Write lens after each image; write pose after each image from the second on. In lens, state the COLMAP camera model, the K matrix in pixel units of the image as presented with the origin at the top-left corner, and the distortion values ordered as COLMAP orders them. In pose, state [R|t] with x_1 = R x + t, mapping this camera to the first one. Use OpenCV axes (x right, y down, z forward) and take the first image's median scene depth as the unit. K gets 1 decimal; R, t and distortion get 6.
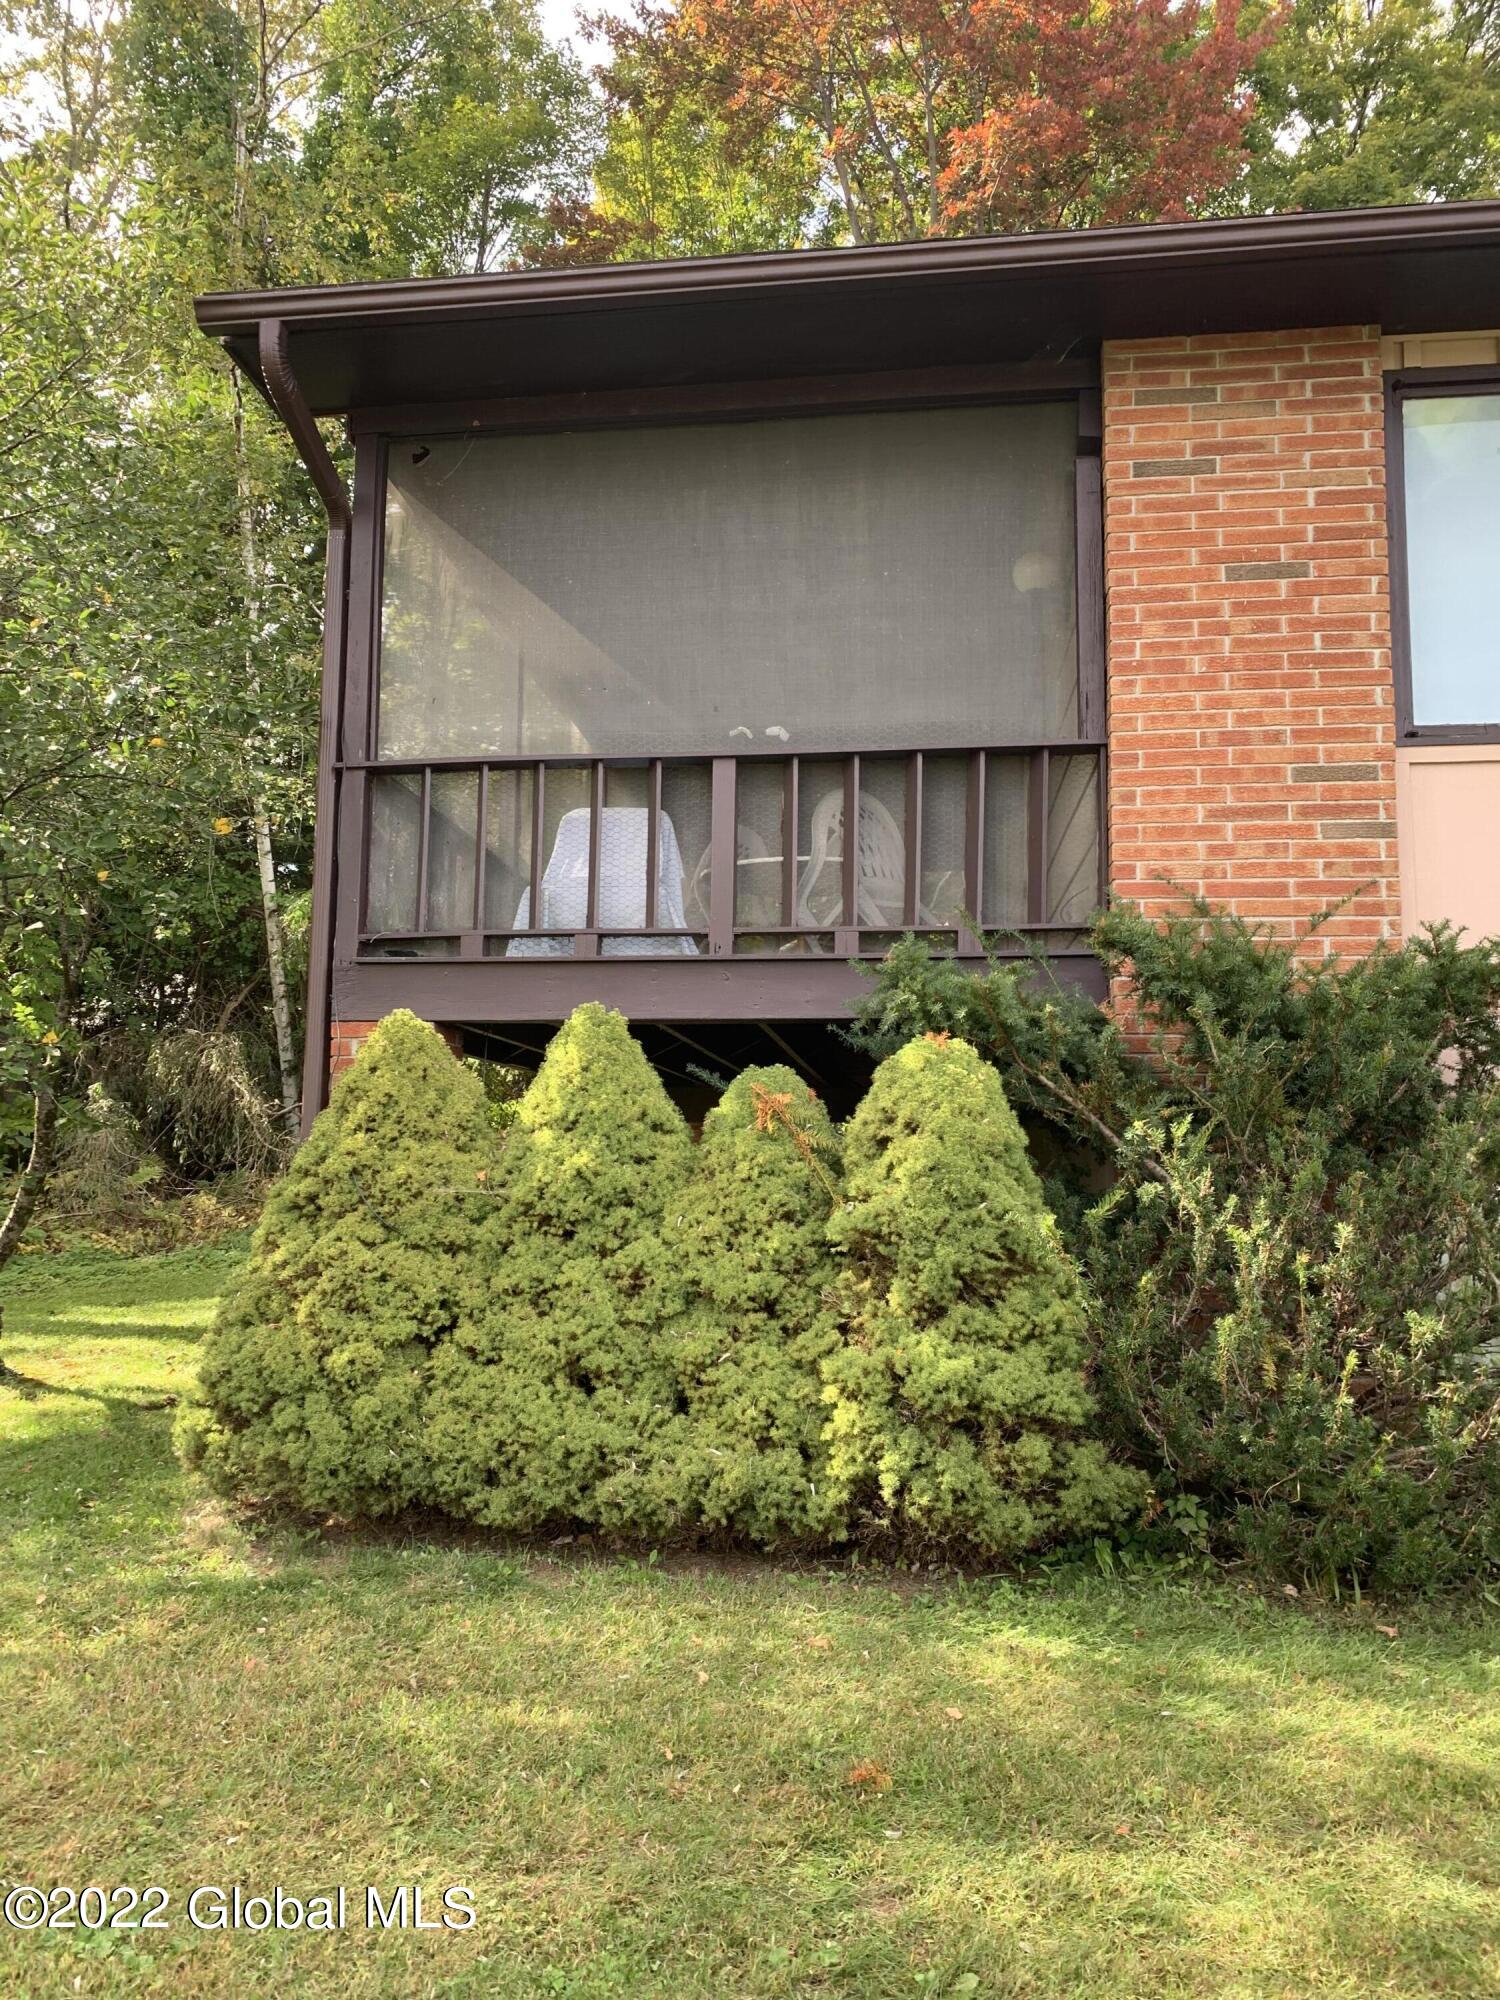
lens RADIAL K [[1547.7, 0, 747.8], [0, 1547.7, 1031.8], [0, 0, 1]] dist [0.101092, -0.171998]
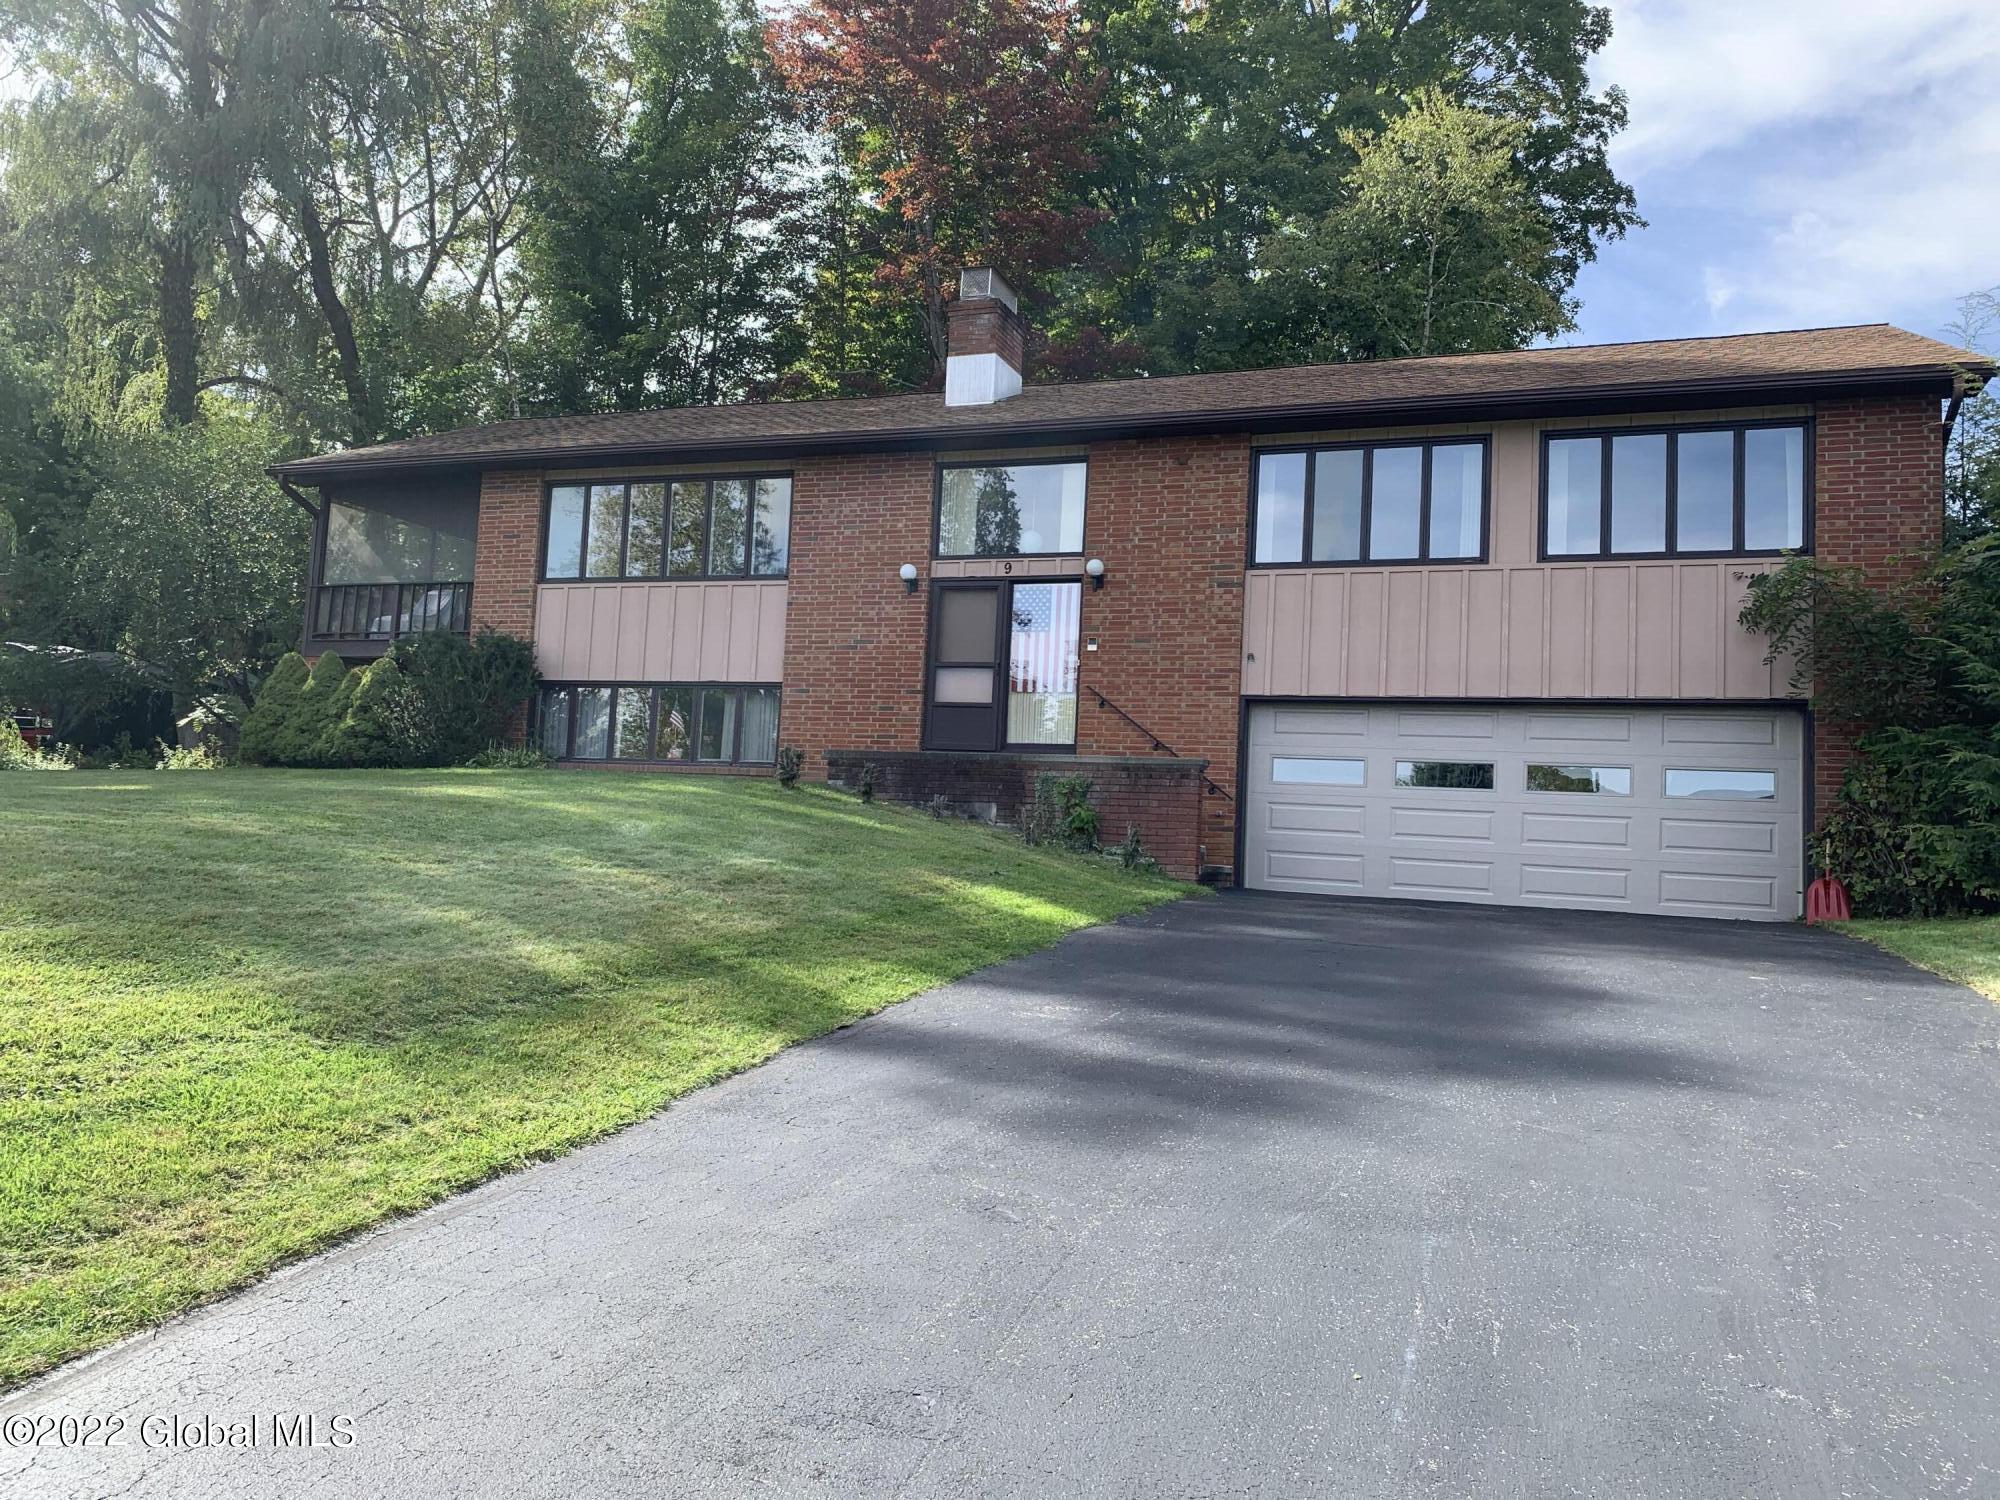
lens RADIAL K [[1564.0, 0, 1000.0], [0, 1564.0, 750.0], [0, 0, 1]] dist [0.082877, -0.125943]
pose [[0.968601, 0.021634, -0.247679, 2.403384], [-0.017519, 0.999670, 0.018806, 0.124908], [0.248004, -0.013877, 0.968660, -2.363338]]
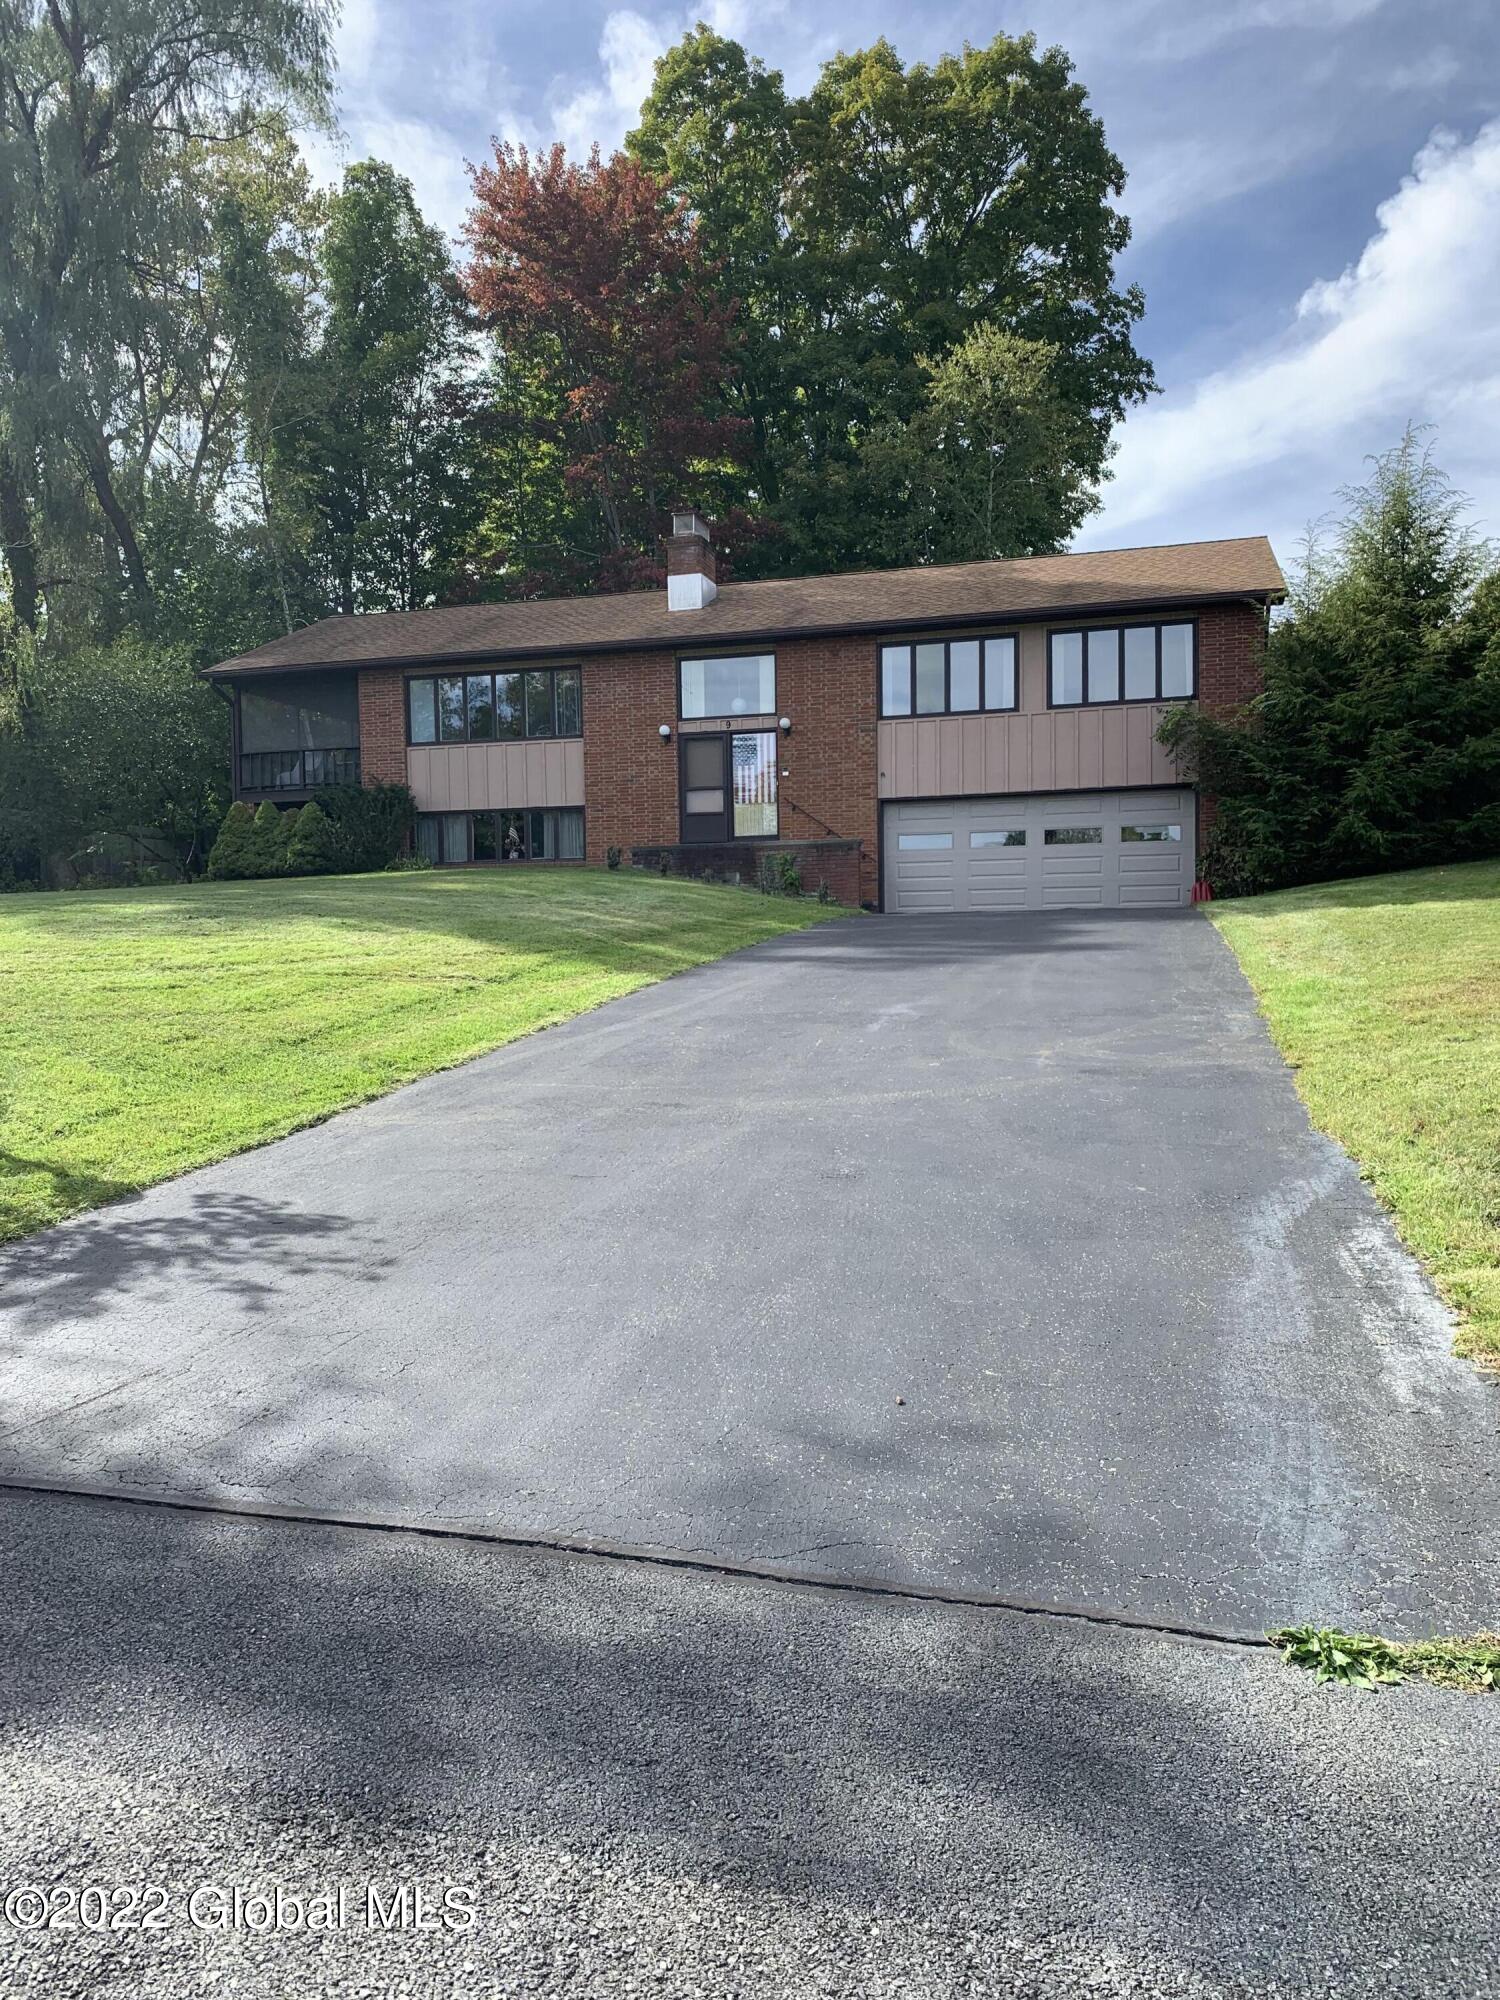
lens RADIAL K [[1547.7, 0, 747.8], [0, 1547.7, 1031.8], [0, 0, 1]] dist [0.101092, -0.171998]
pose [[0.986329, -0.016167, -0.163993, 2.494452], [0.039073, 0.989740, 0.137431, 0.108042], [0.160088, -0.141960, 0.976841, -4.366810]]
